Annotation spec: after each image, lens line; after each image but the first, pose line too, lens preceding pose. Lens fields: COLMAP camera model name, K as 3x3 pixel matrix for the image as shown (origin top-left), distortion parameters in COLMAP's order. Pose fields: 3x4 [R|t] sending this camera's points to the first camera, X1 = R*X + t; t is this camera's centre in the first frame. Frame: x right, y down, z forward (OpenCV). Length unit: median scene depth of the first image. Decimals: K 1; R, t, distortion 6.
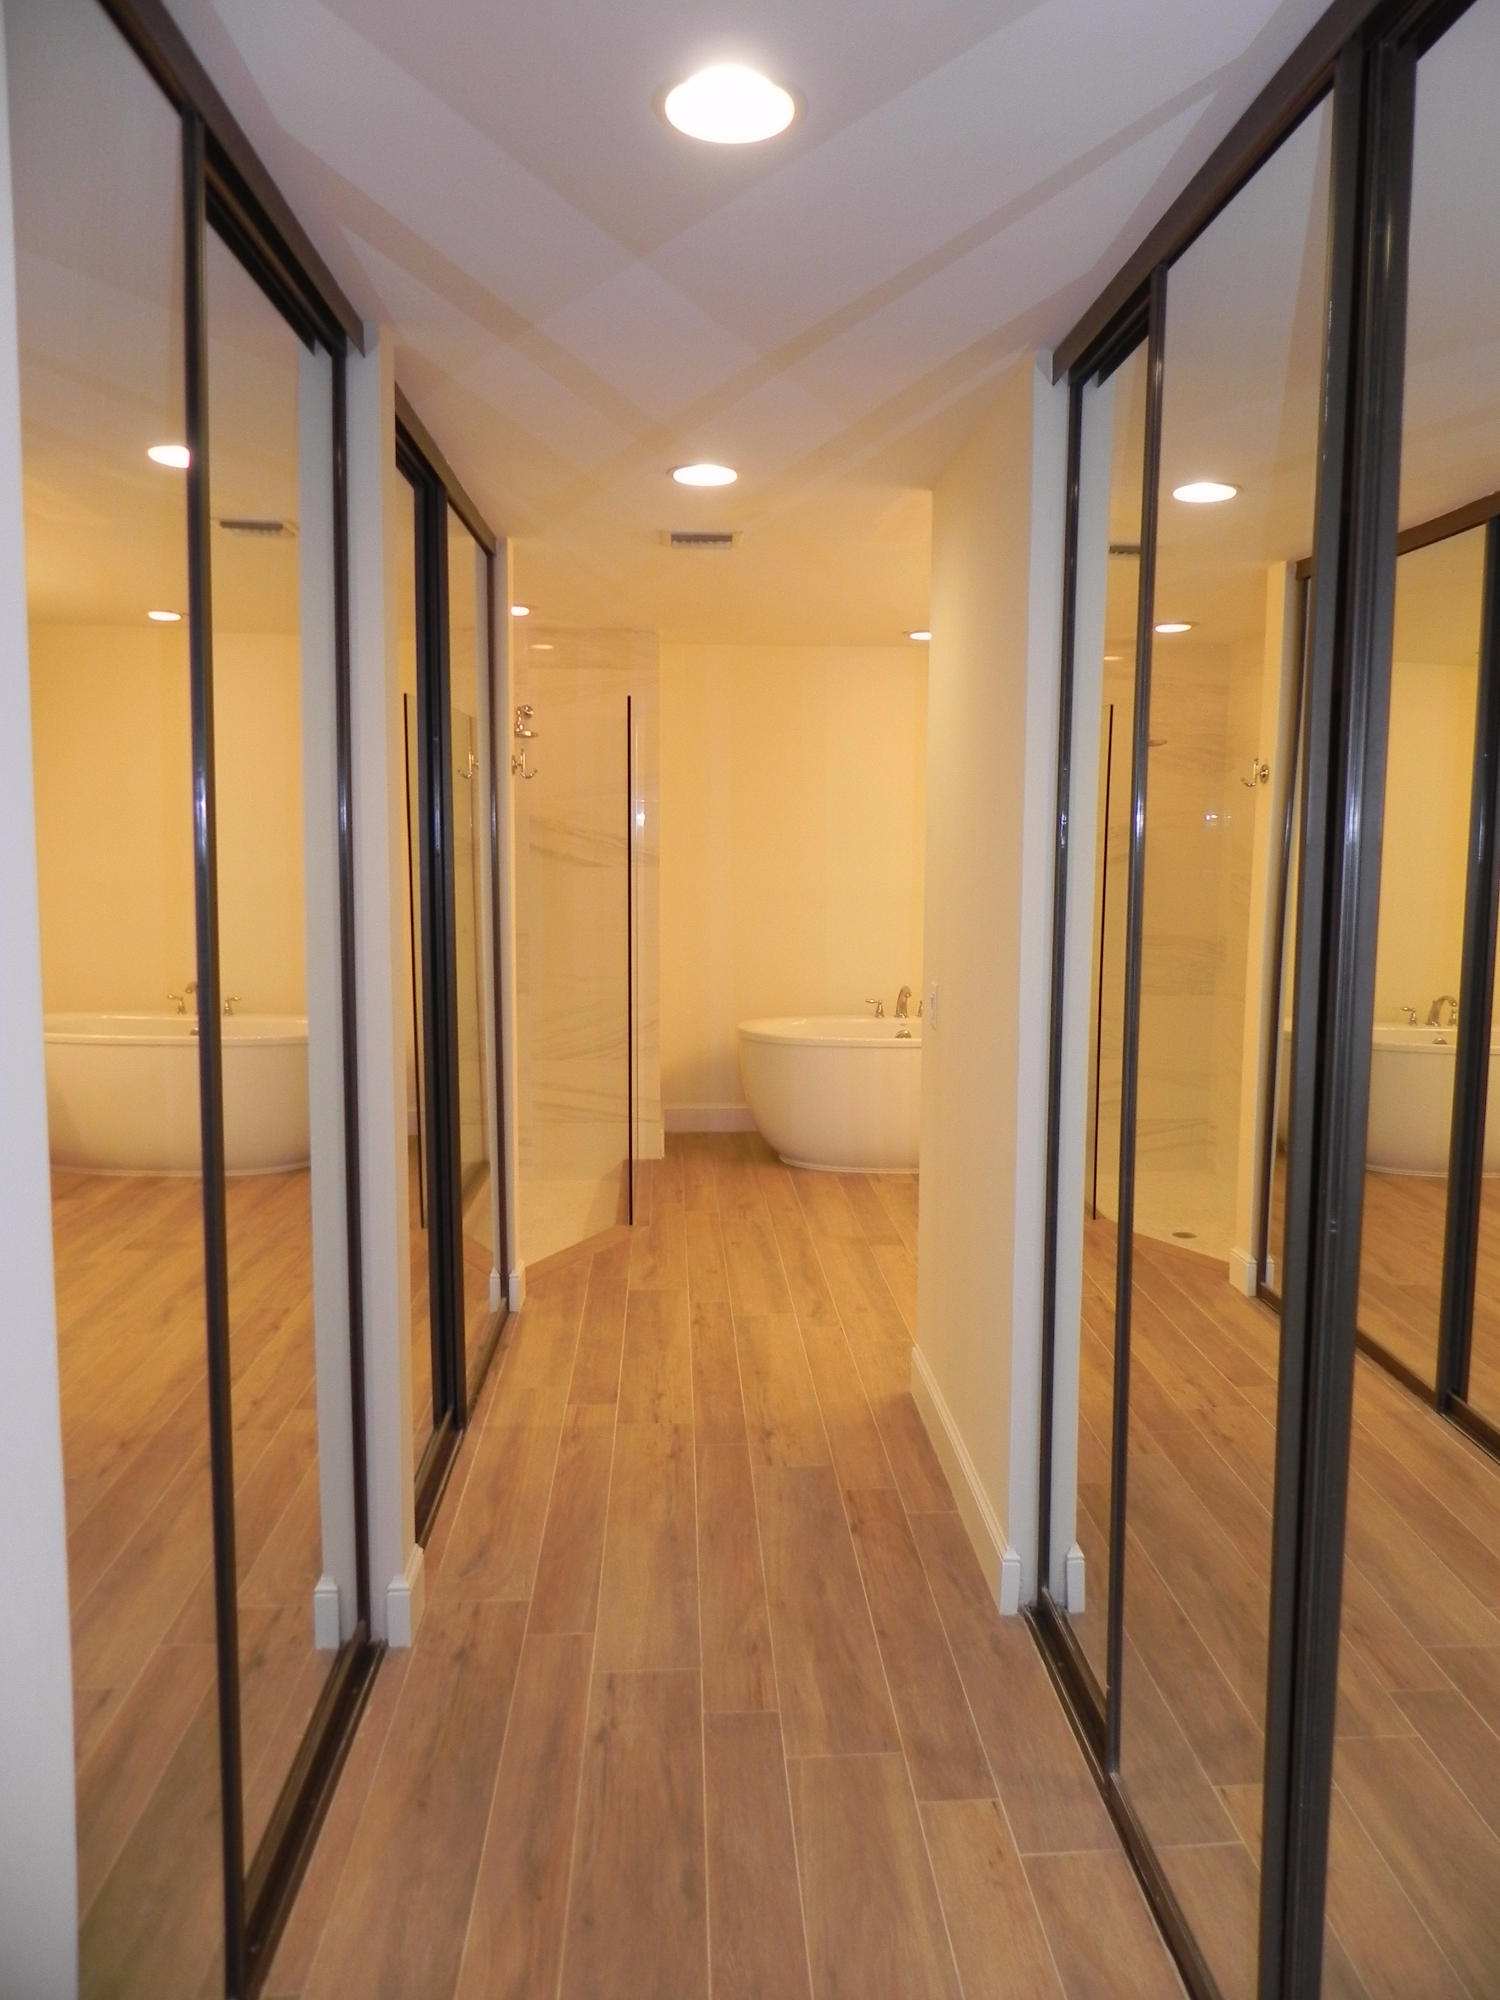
lens RADIAL K [[1500.4, 0, 750.0], [0, 1500.4, 1000.0], [0, 0, 1]] dist [0.003855, -0.013422]
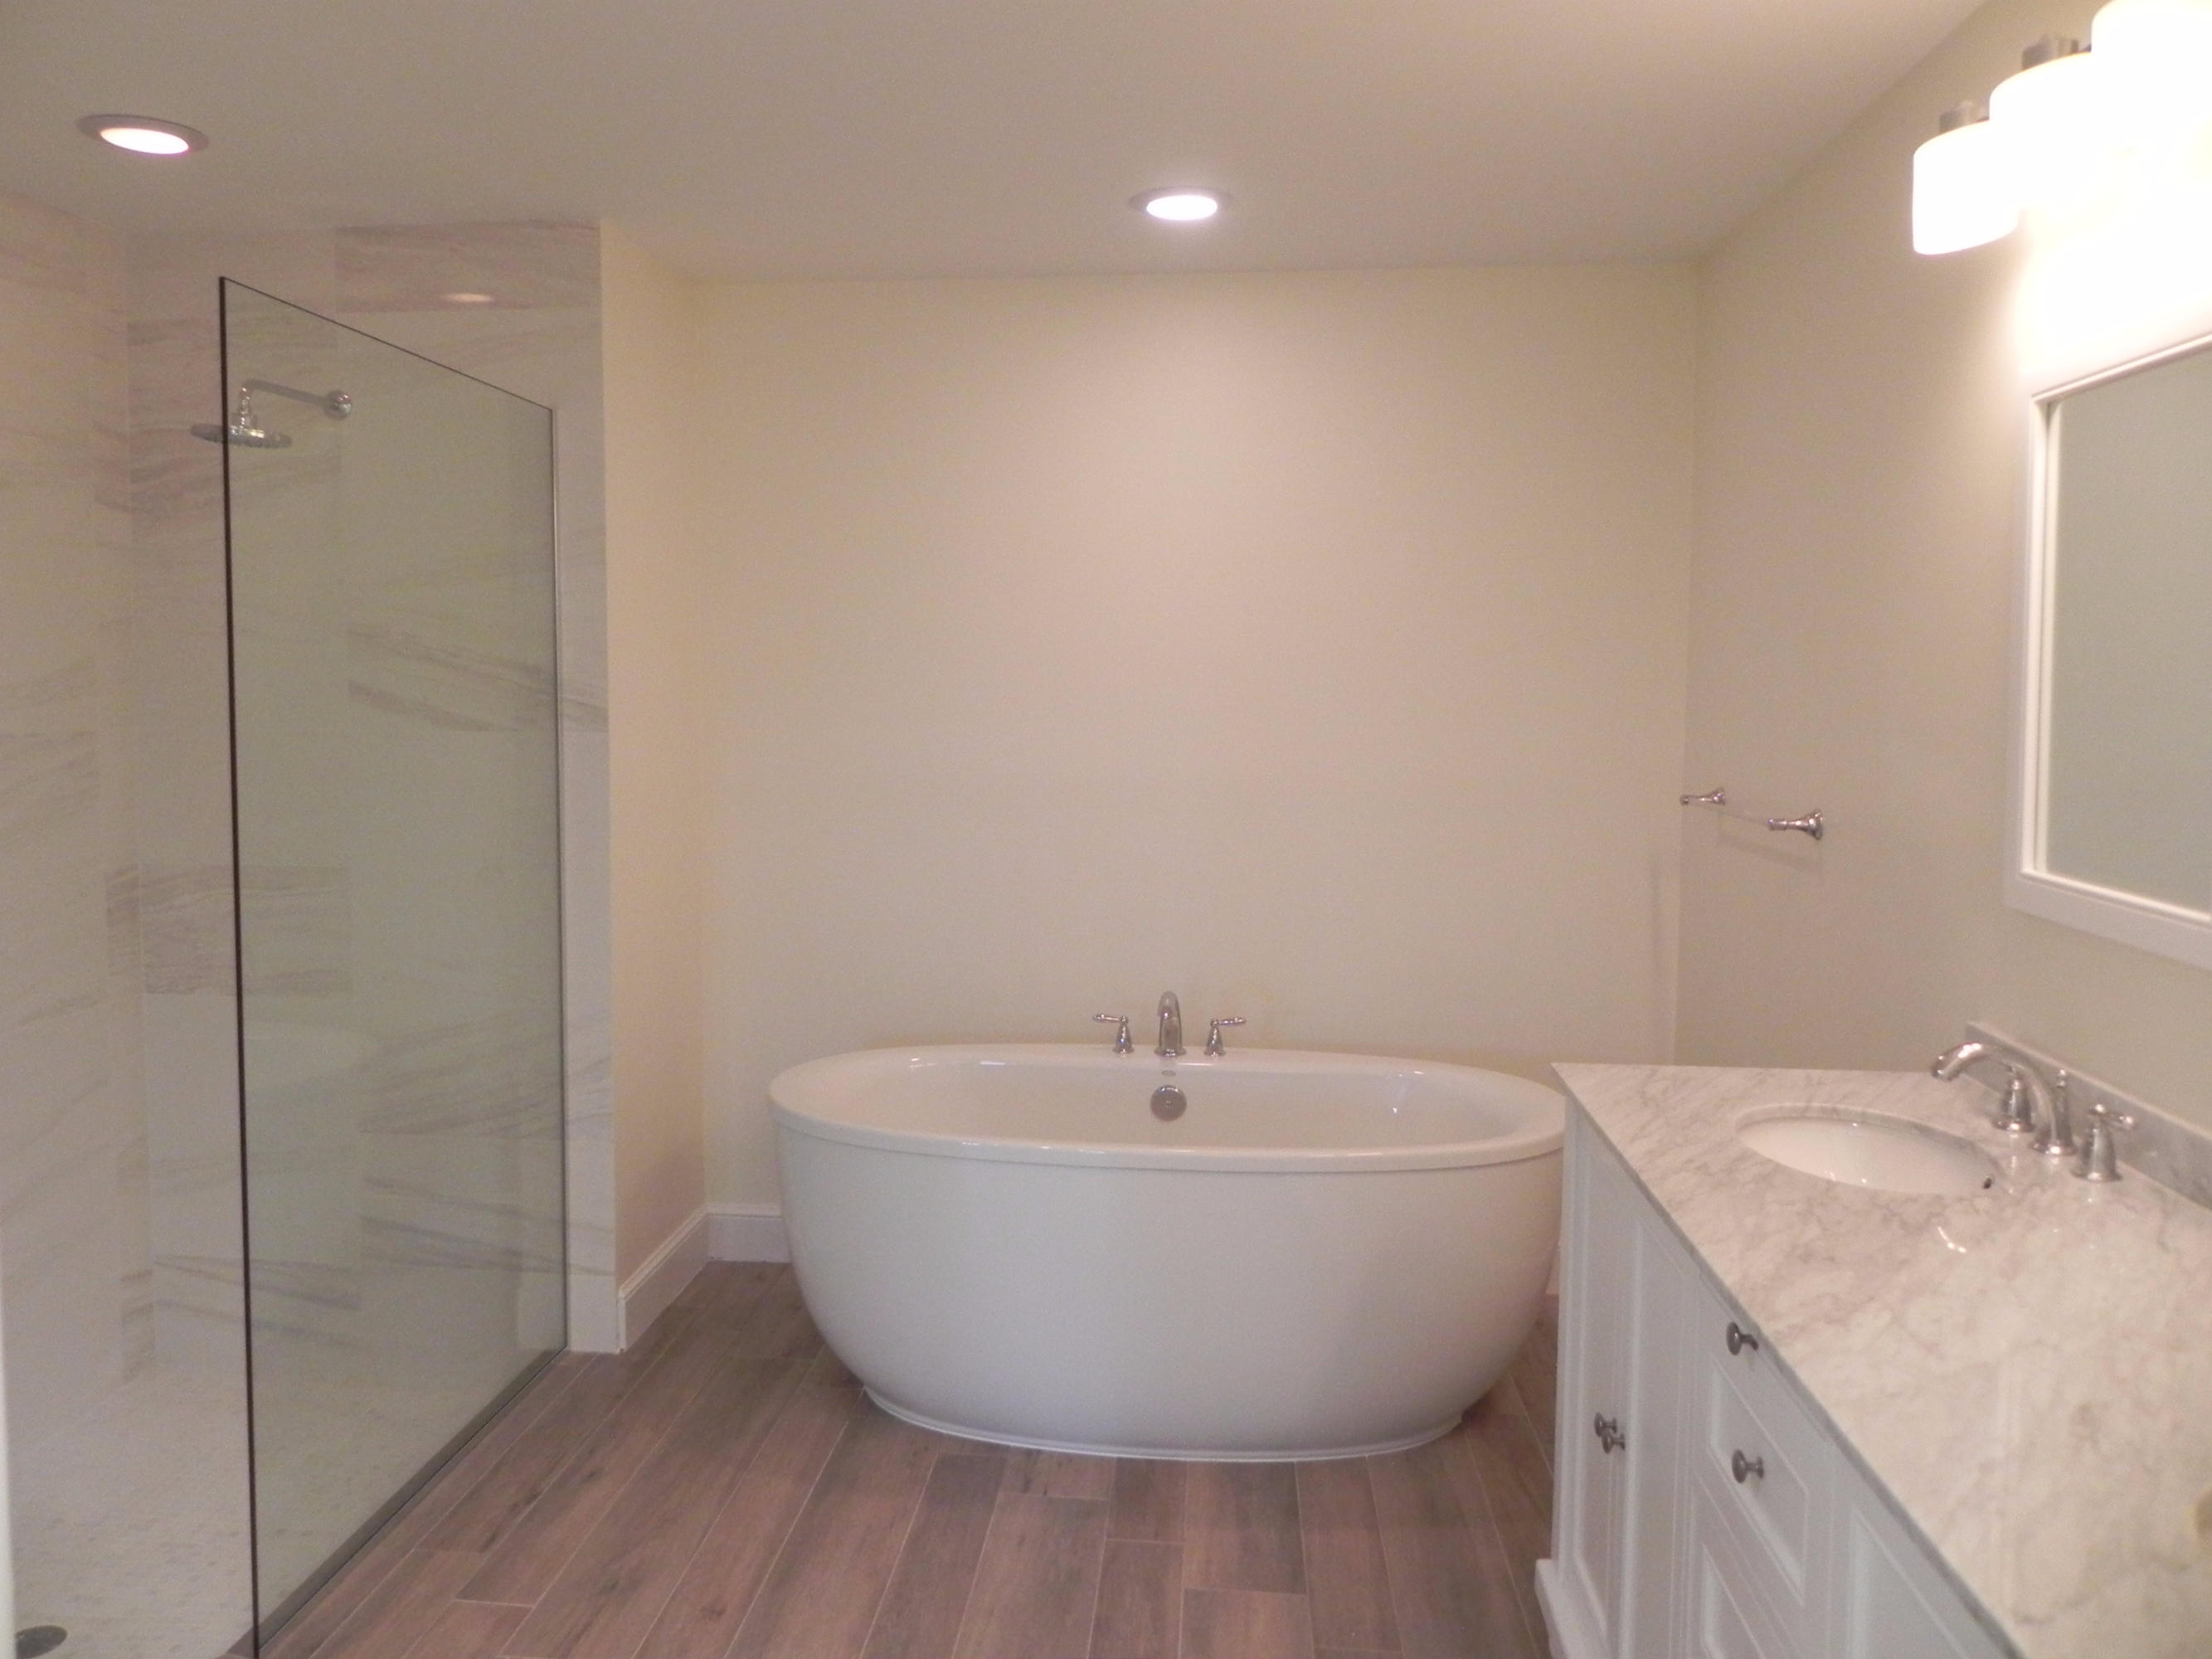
lens RADIAL K [[1659.5, 0, 1047.7], [0, 1659.5, 790.7], [0, 0, 1]] dist [0.003855, -0.013422]
pose [[0.985711, 0.021209, -0.167105, 0.148988], [-0.027373, 0.999024, -0.034669, -0.052182], [0.166207, 0.038748, 0.985329, 0.478517]]
